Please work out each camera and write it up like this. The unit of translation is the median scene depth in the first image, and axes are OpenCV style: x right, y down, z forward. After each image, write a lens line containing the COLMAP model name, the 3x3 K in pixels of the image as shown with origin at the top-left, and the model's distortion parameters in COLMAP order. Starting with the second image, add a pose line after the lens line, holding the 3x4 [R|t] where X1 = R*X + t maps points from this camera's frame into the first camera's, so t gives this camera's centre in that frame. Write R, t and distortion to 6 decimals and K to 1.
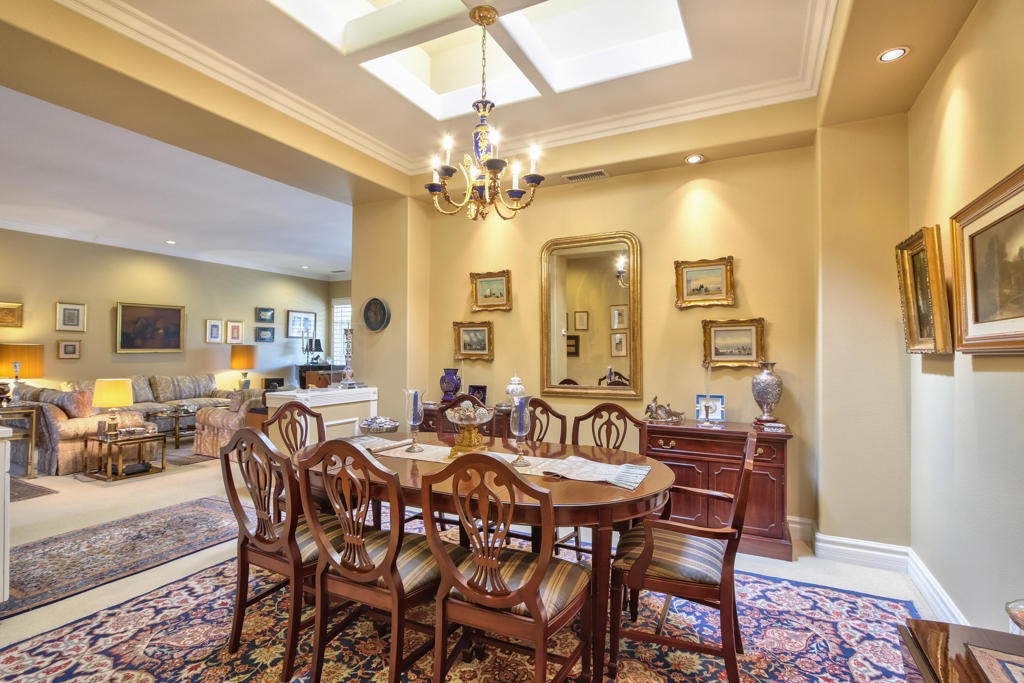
lens RADIAL K [[489.6, 0, 517.2], [0, 489.6, 345.4], [0, 0, 1]] dist [-0.005782, 0.000942]
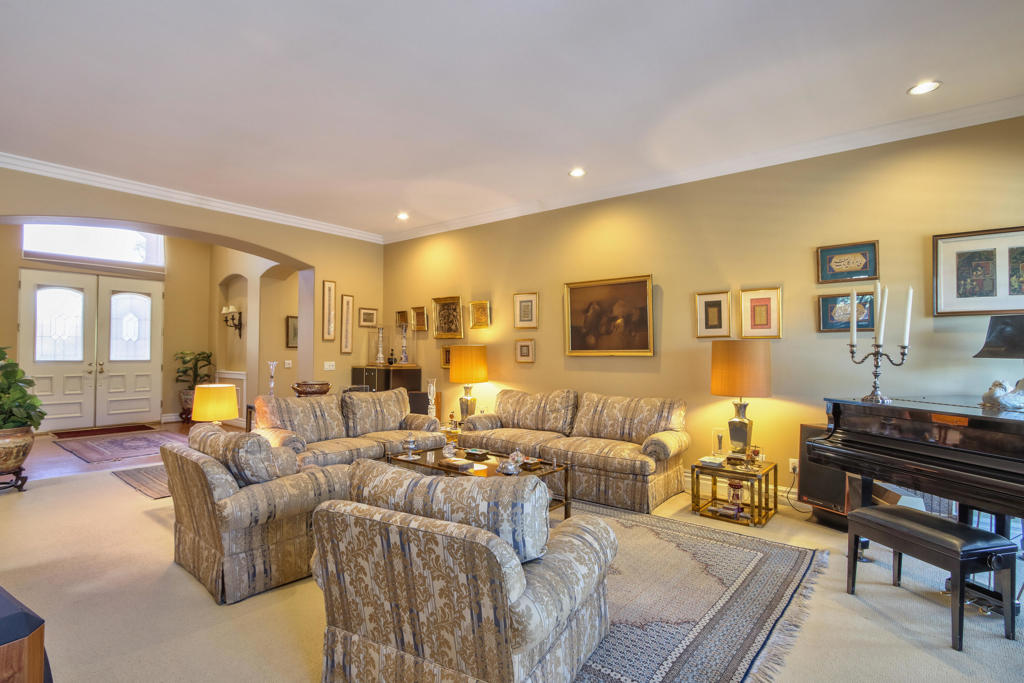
lens RADIAL K [[506.6, 0, 509.9], [0, 506.6, 344.6], [0, 0, 1]] dist [-0.015727, -0.000264]
pose [[-0.217162, -0.020114, -0.975928, -0.089823], [0.003702, 0.999764, -0.021429, 0.014751], [0.976128, -0.008267, -0.217036, 1.102967]]
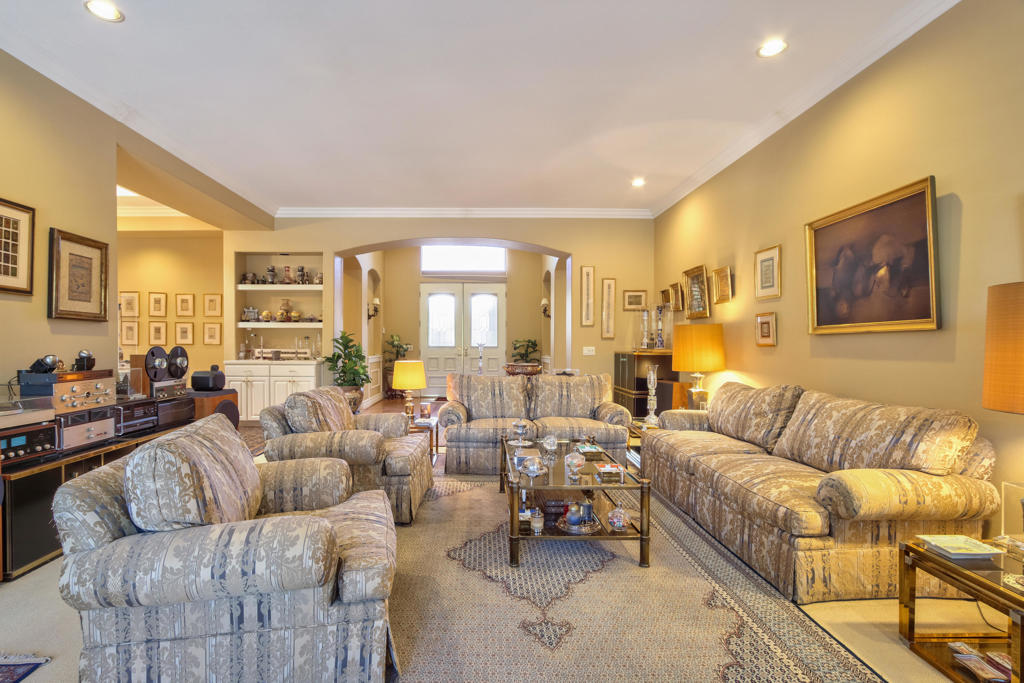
lens RADIAL K [[497.1, 0, 493.7], [0, 497.1, 351.4], [0, 0, 1]] dist [-0.001098, 0.000202]
pose [[-0.887493, 0.000248, -0.460820, -0.345639], [-0.001749, 0.999991, 0.003907, 0.030167], [0.460817, 0.004273, -0.887485, 1.307688]]
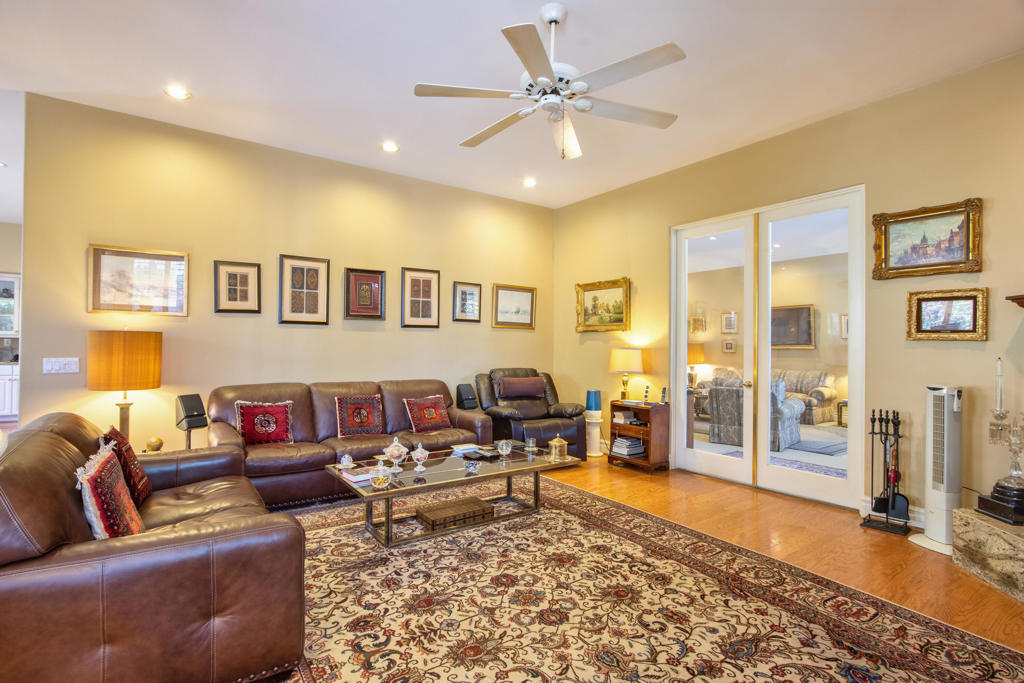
lens RADIAL K [[487.9, 0, 473.7], [0, 487.9, 344.1], [0, 0, 1]] dist [-0.021687, 0.000281]
pose [[-0.515338, -0.018455, -0.856789, 0.632478], [-0.005048, 0.999816, -0.018499, 0.029935], [0.856972, -0.005208, -0.515336, 1.038238]]
